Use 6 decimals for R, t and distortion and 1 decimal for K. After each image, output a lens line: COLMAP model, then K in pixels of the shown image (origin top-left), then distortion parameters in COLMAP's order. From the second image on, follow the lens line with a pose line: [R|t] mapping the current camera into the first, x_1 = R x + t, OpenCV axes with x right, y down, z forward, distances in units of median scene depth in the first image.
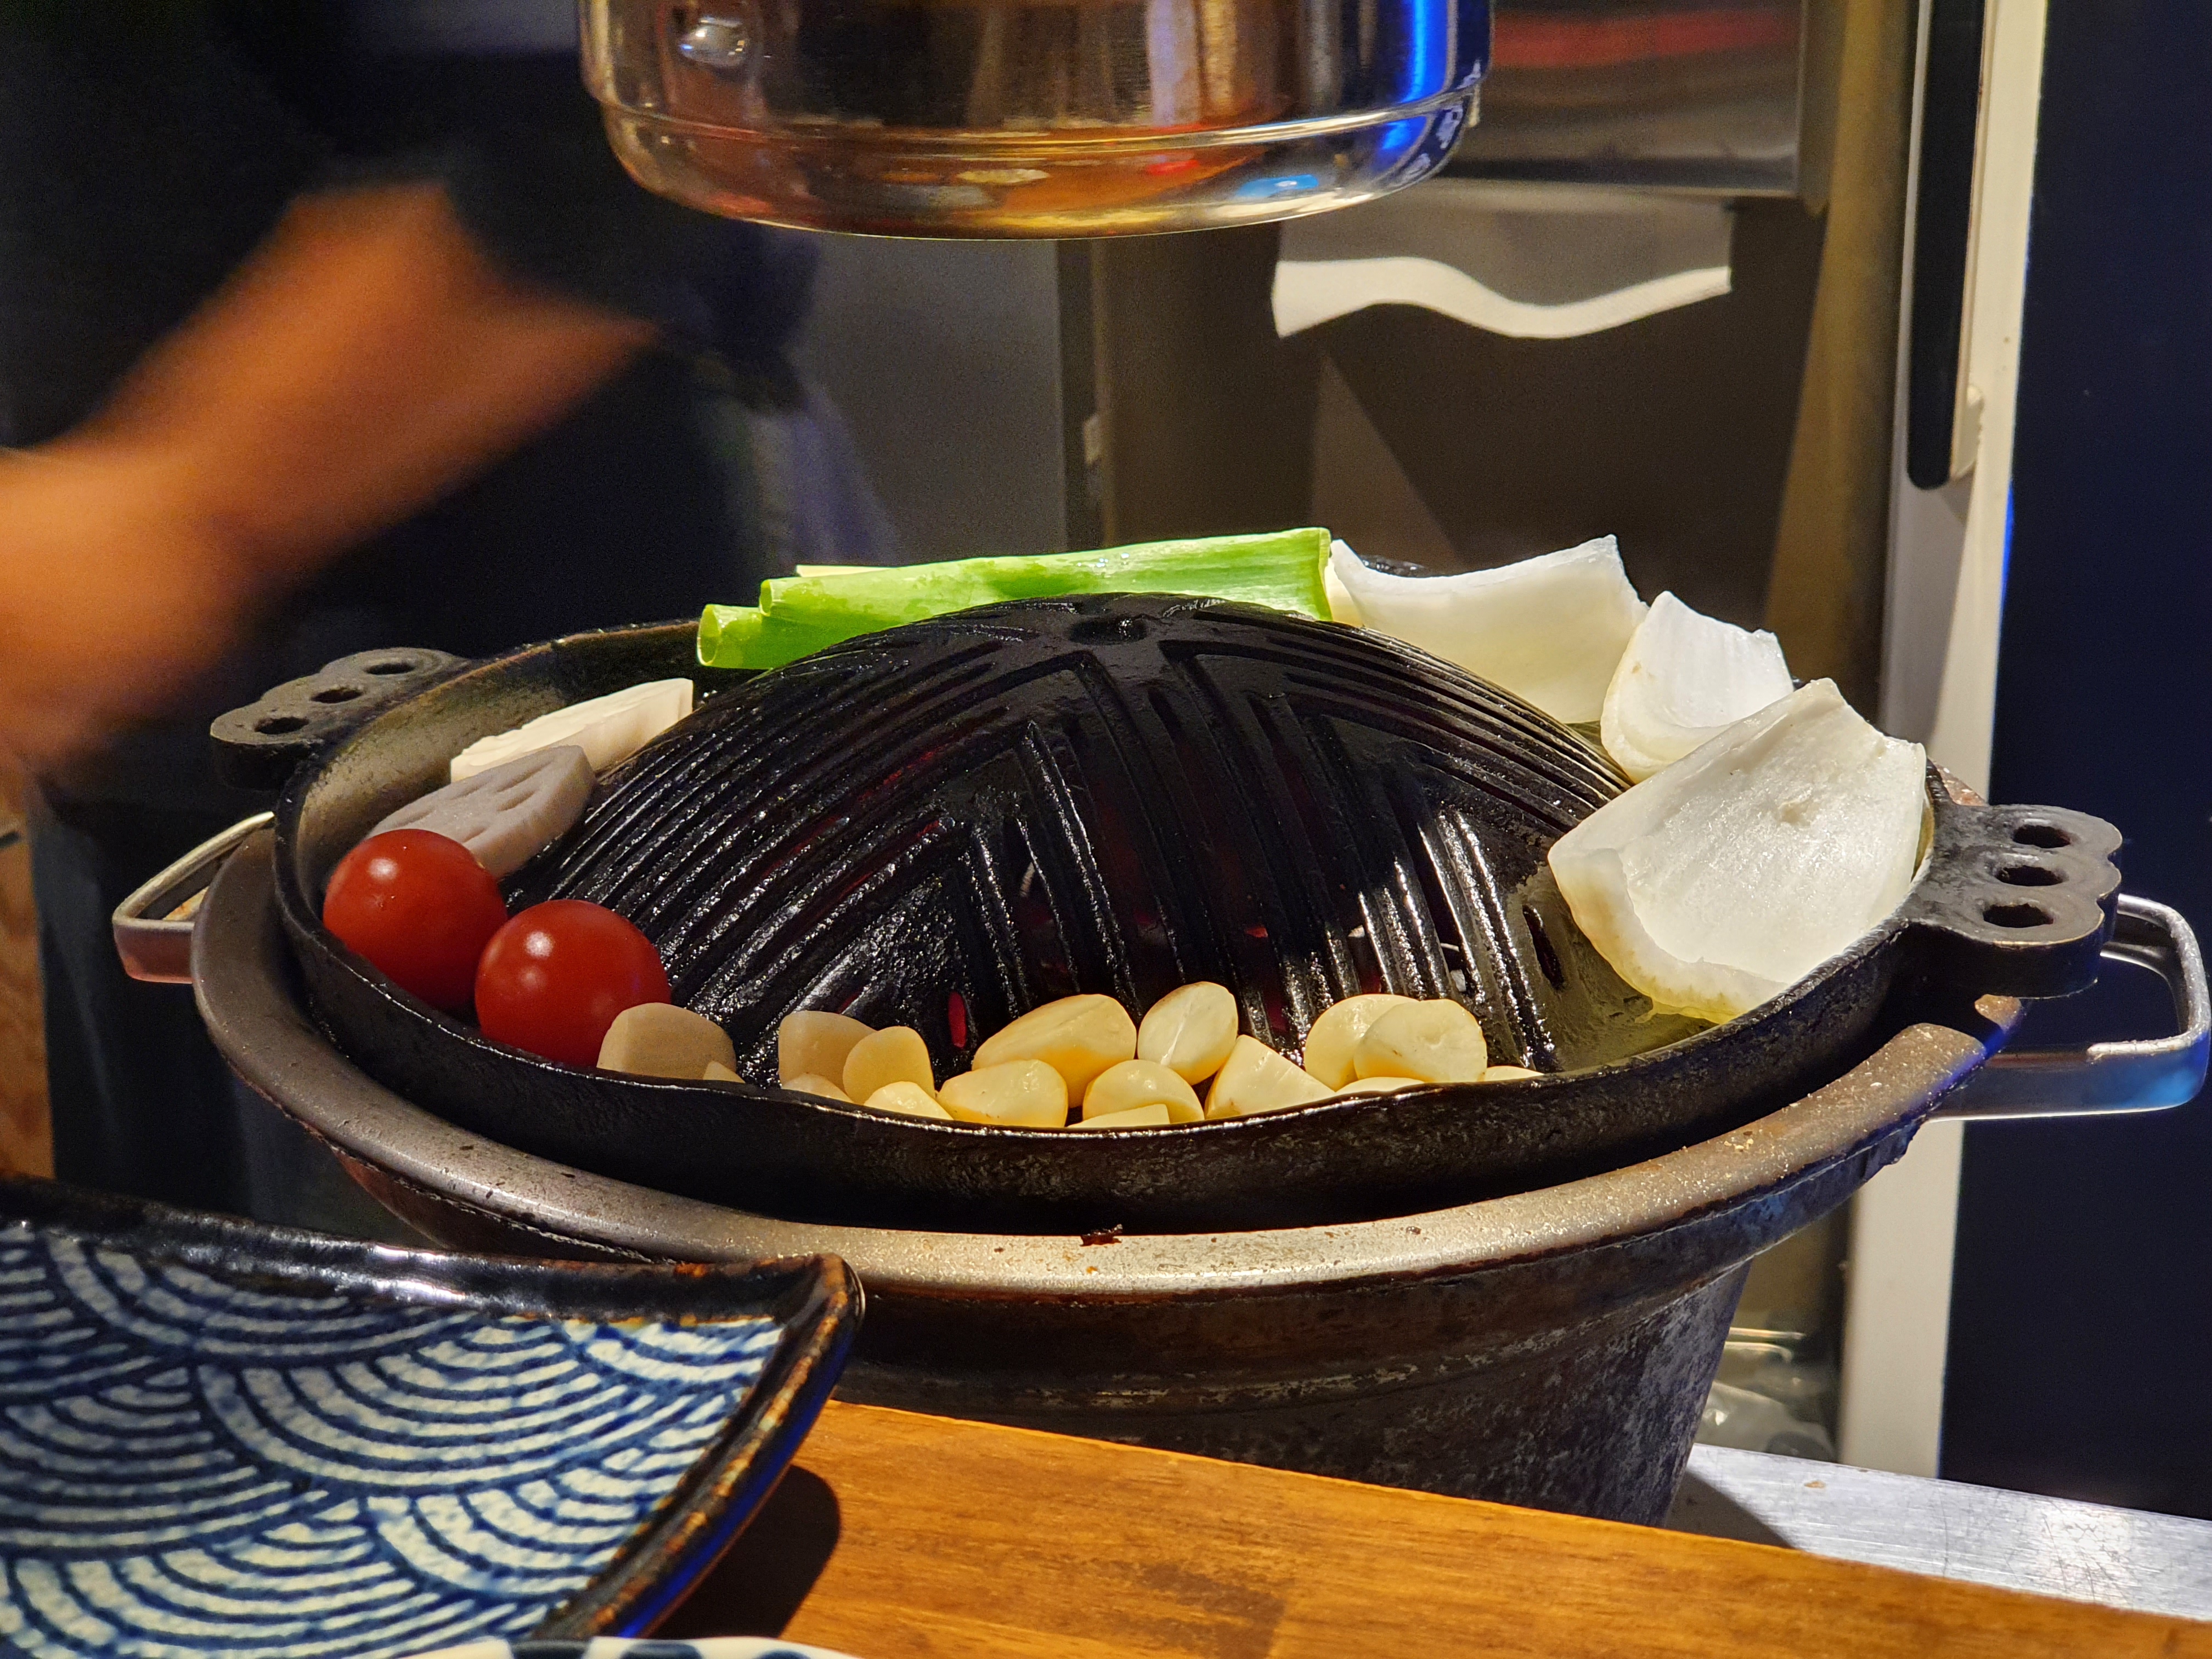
lens RADIAL K [[3397.3, 0, 1106.0], [0, 3397.3, 829.5], [0, 0, 1]] dist [0.039702, -0.103208]
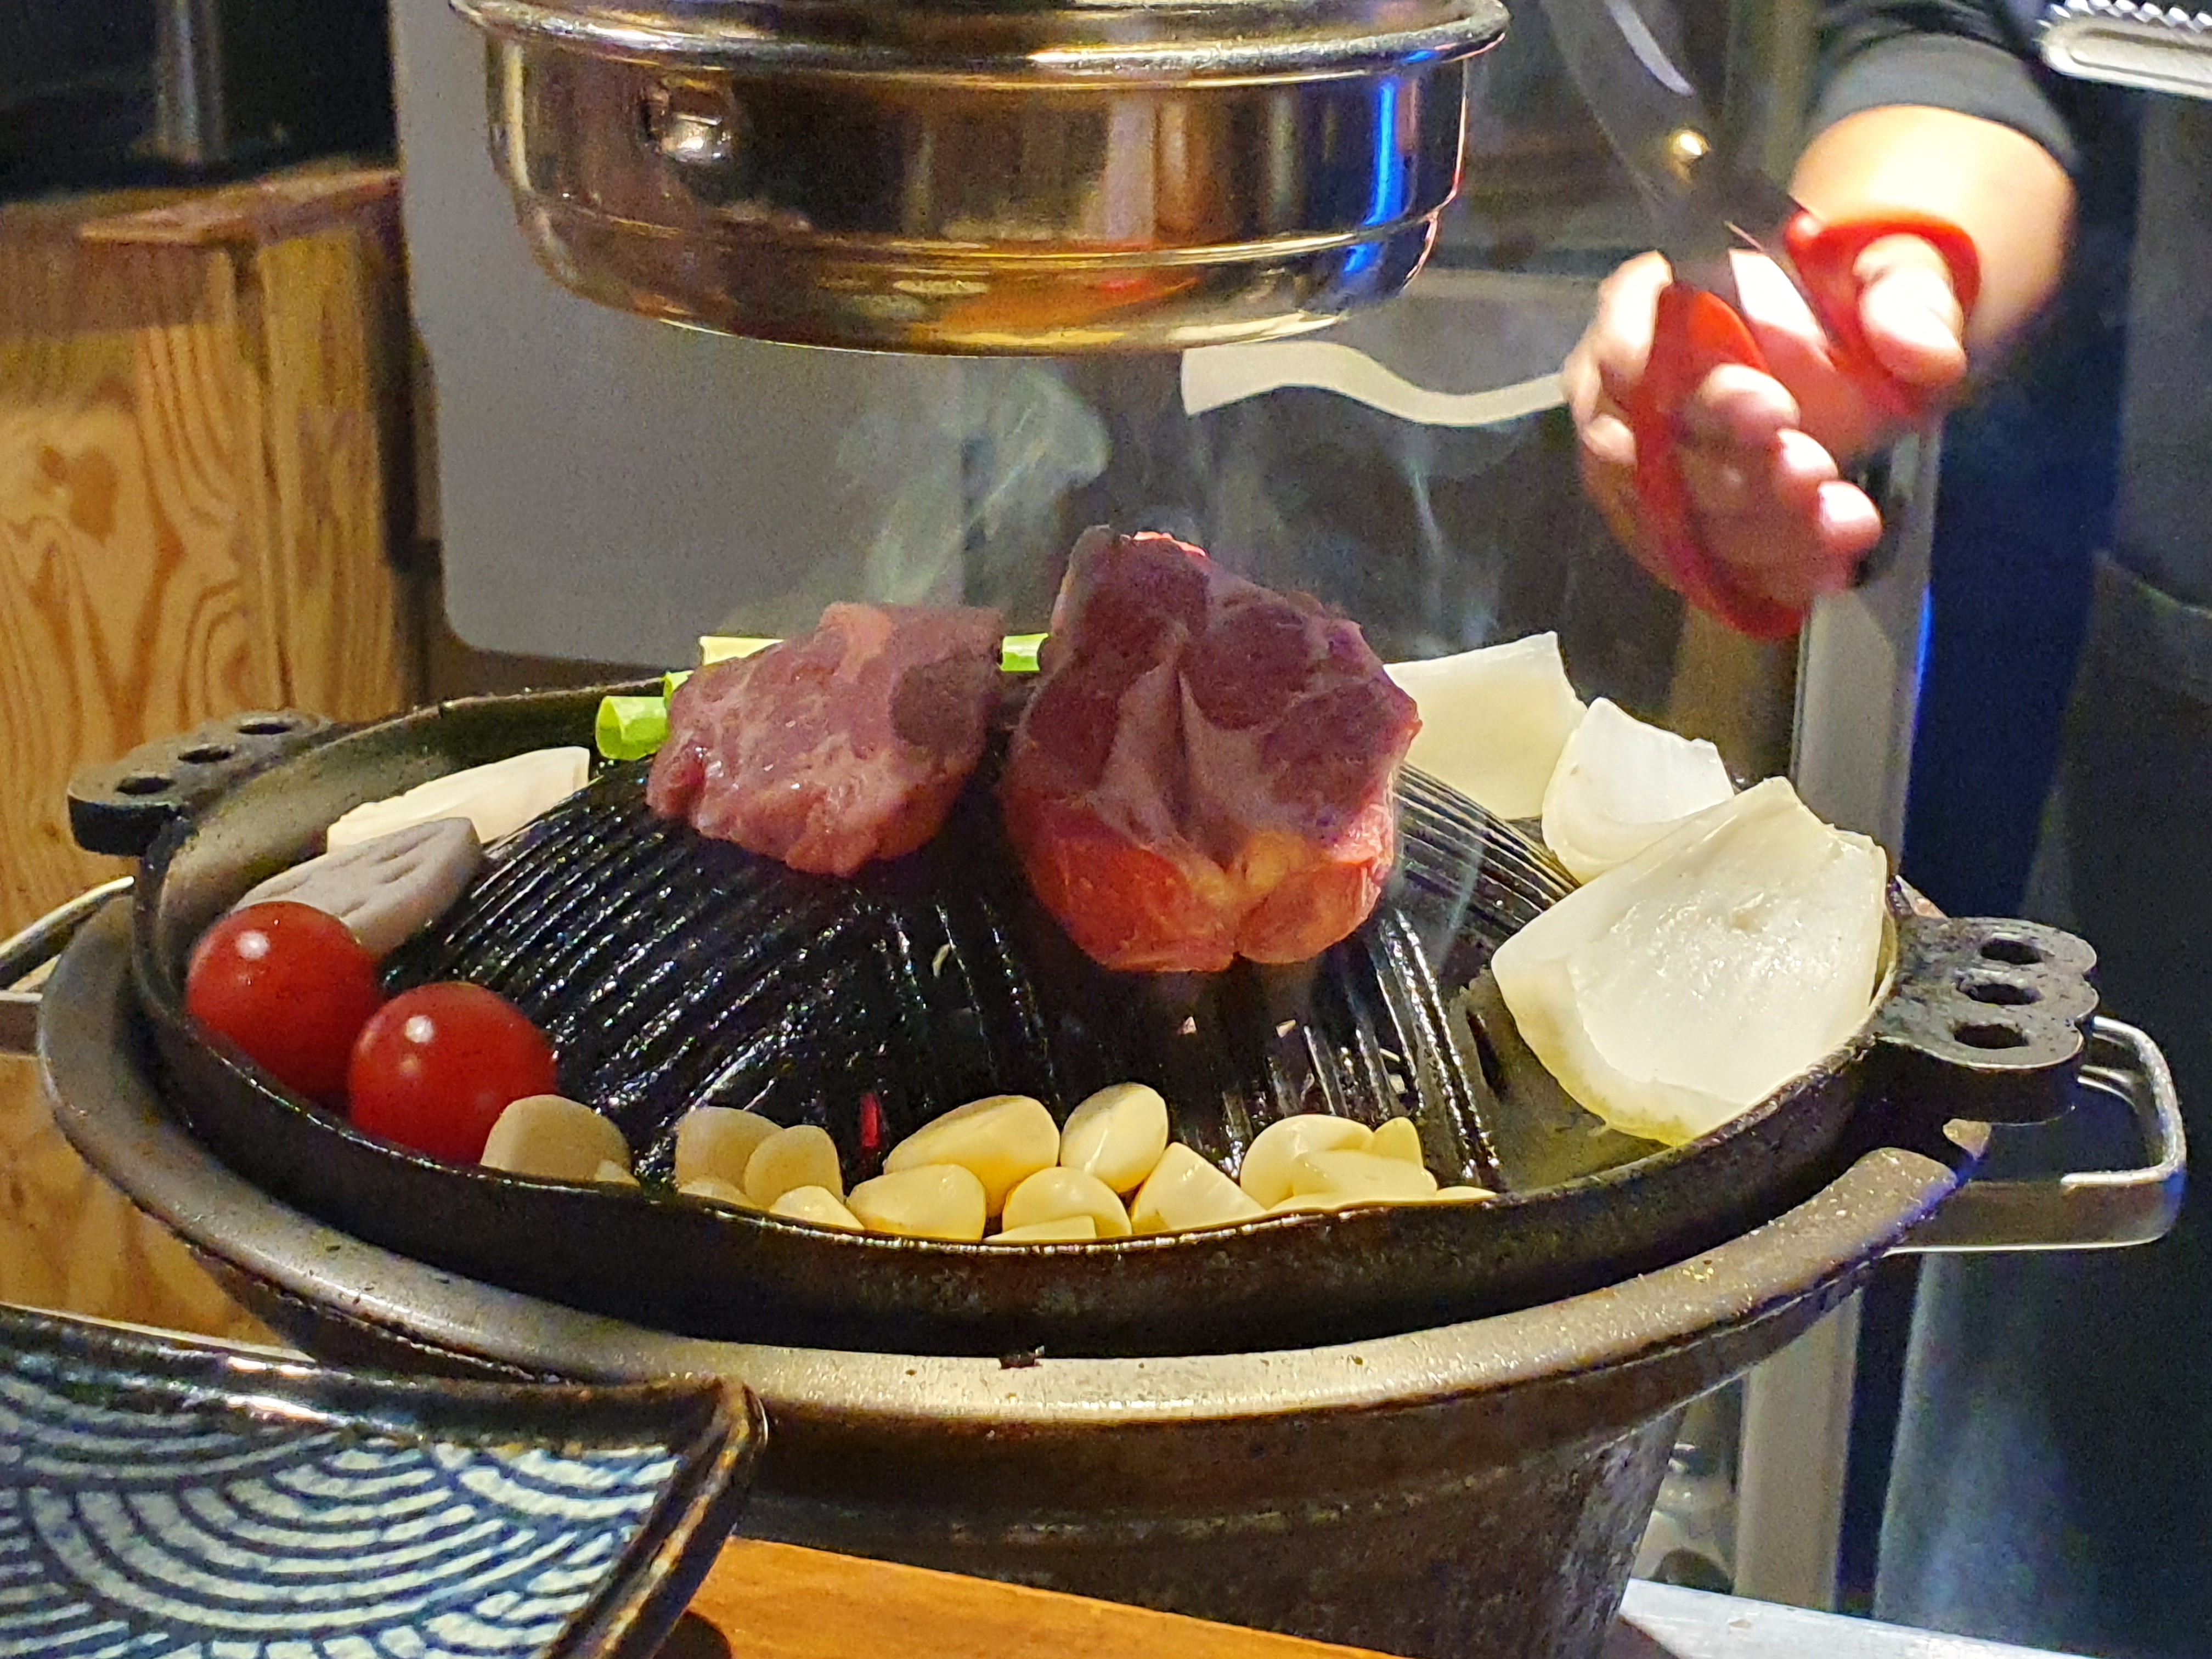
lens RADIAL K [[3399.7, 0, 1099.2], [0, 3399.7, 794.0], [0, 0, 1]] dist [0.224163, -0.856338]
pose [[0.999082, 0.026120, 0.033969, -0.015447], [-0.024973, 0.999118, -0.033765, -0.003832], [-0.034821, 0.032886, 0.998852, 0.057169]]
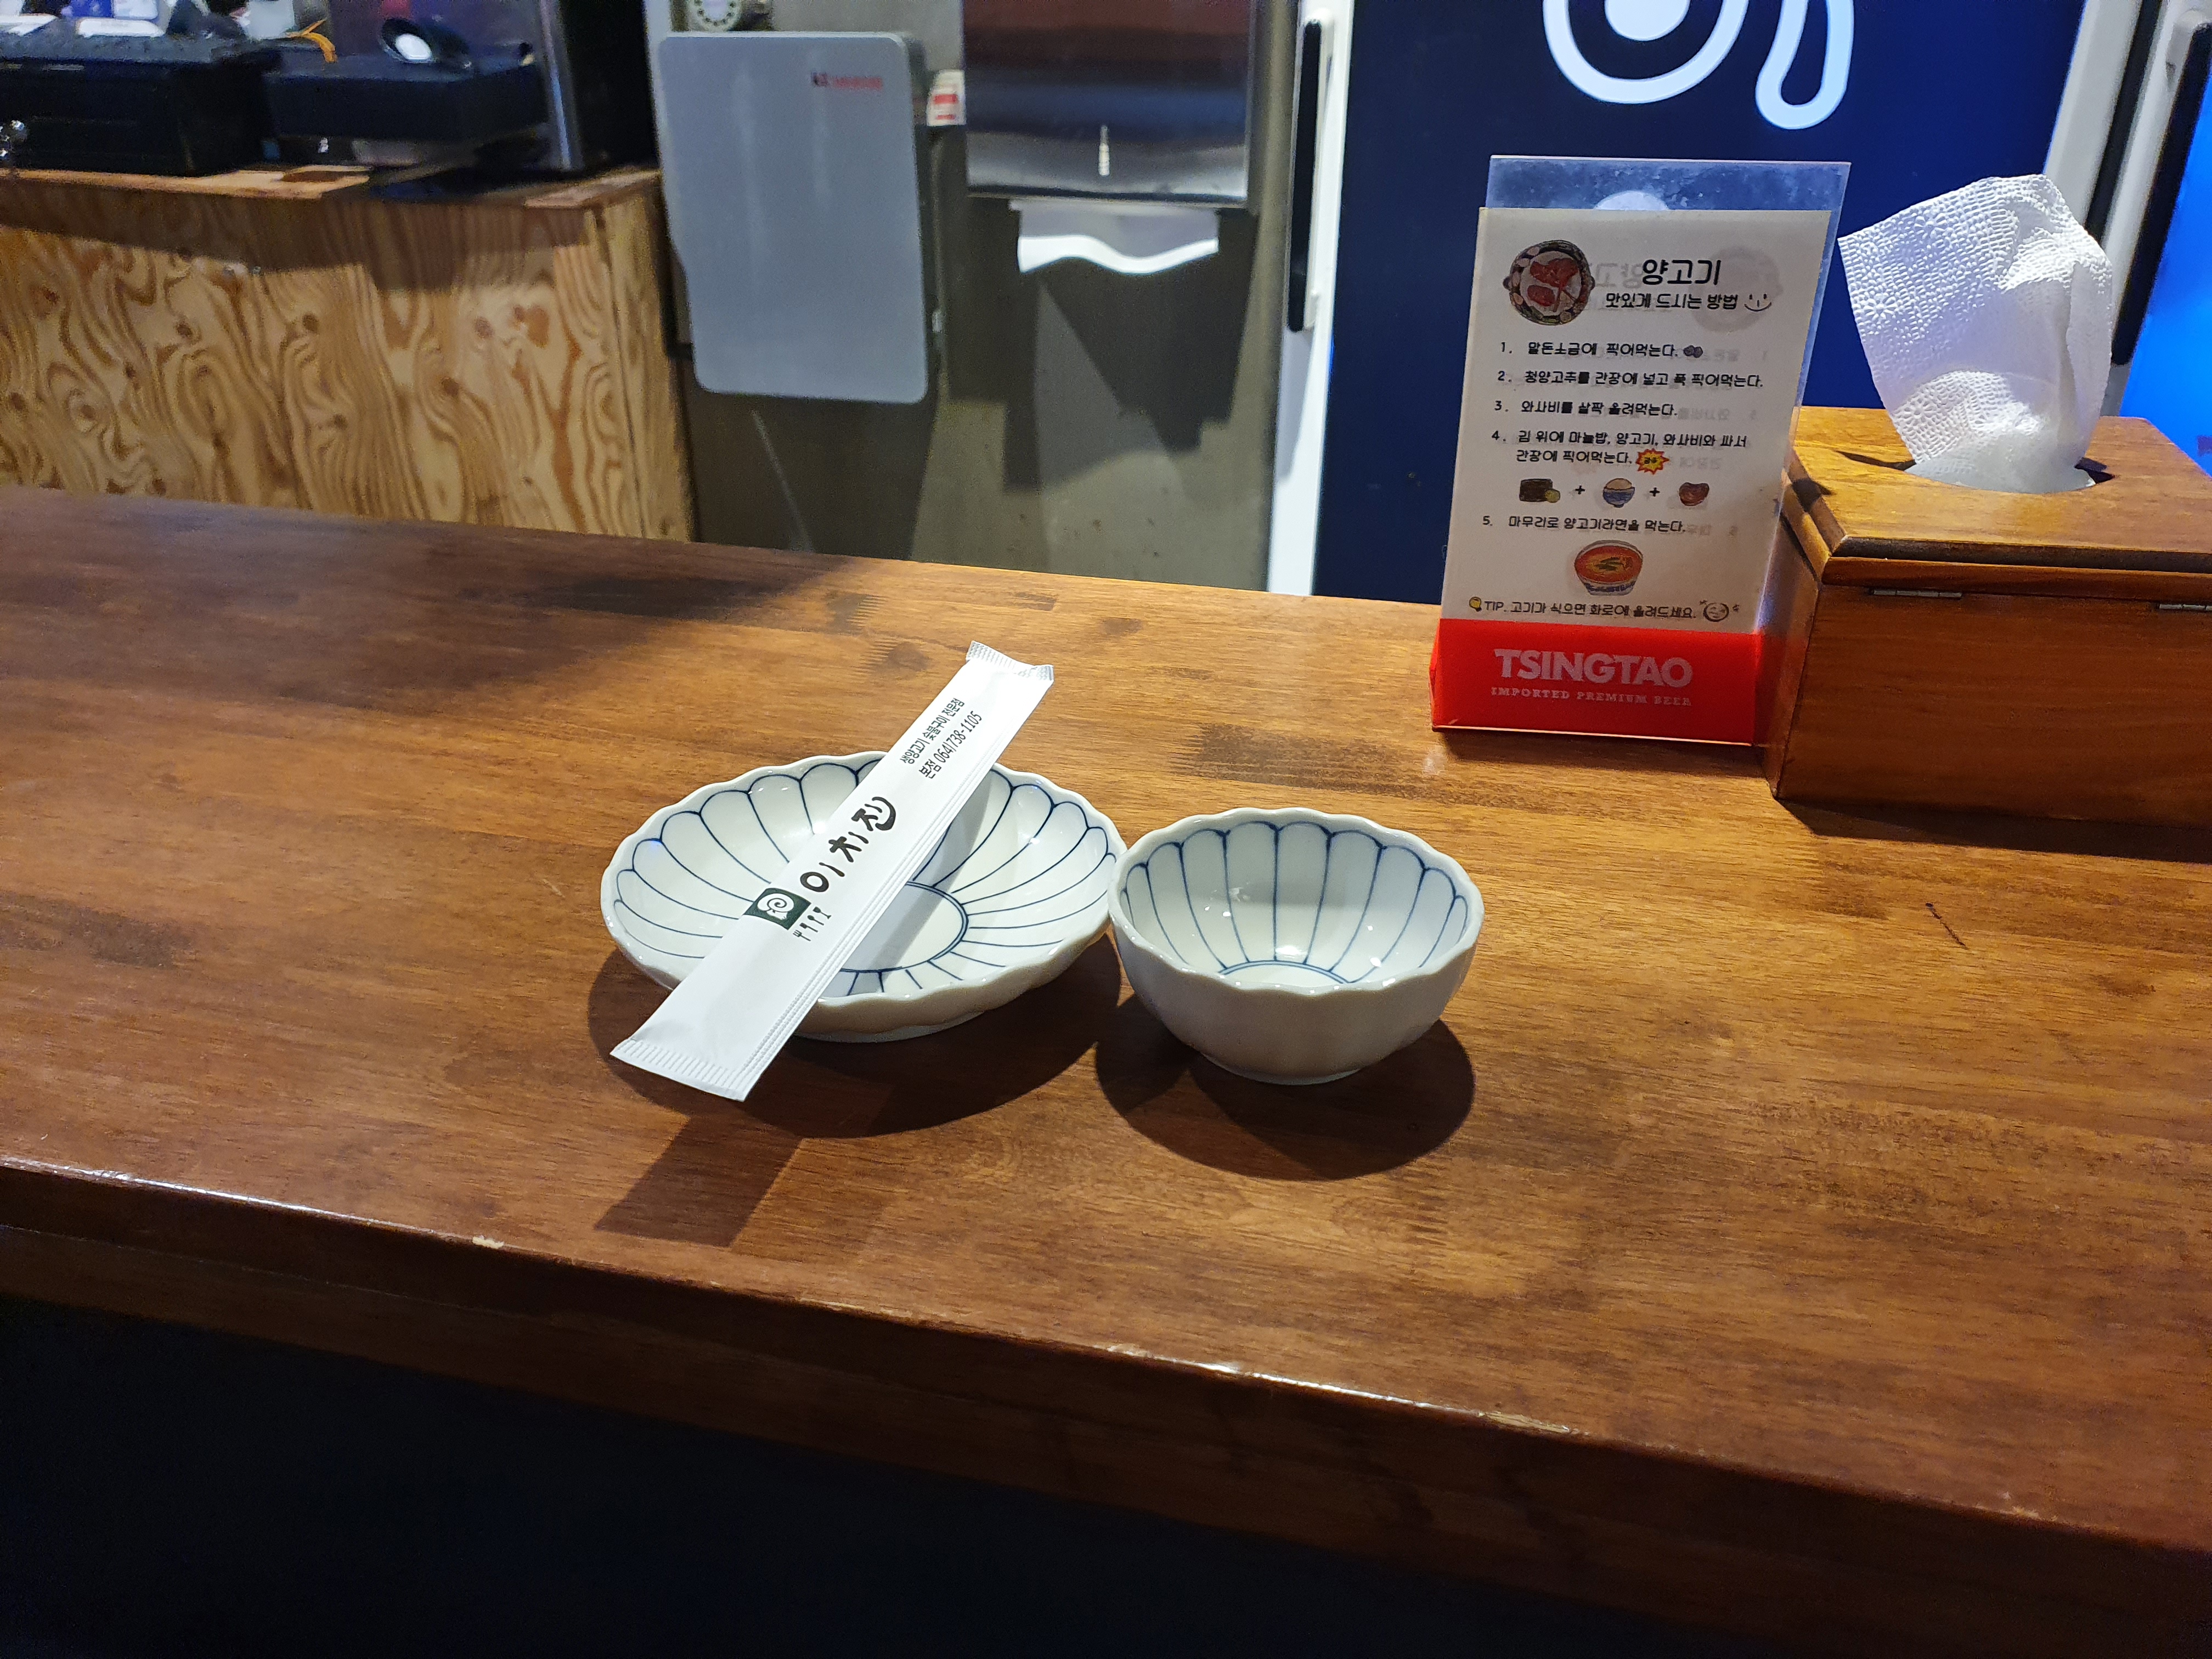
lens RADIAL K [[1804.1, 0, 1071.6], [0, 1804.1, 835.9], [0, 0, 1]] dist [0.005692, 0.045273]
pose [[0.996080, -0.023994, 0.085139, -0.082166], [0.011794, 0.989940, 0.140999, 0.178193], [-0.087665, -0.139442, 0.986342, -0.741400]]
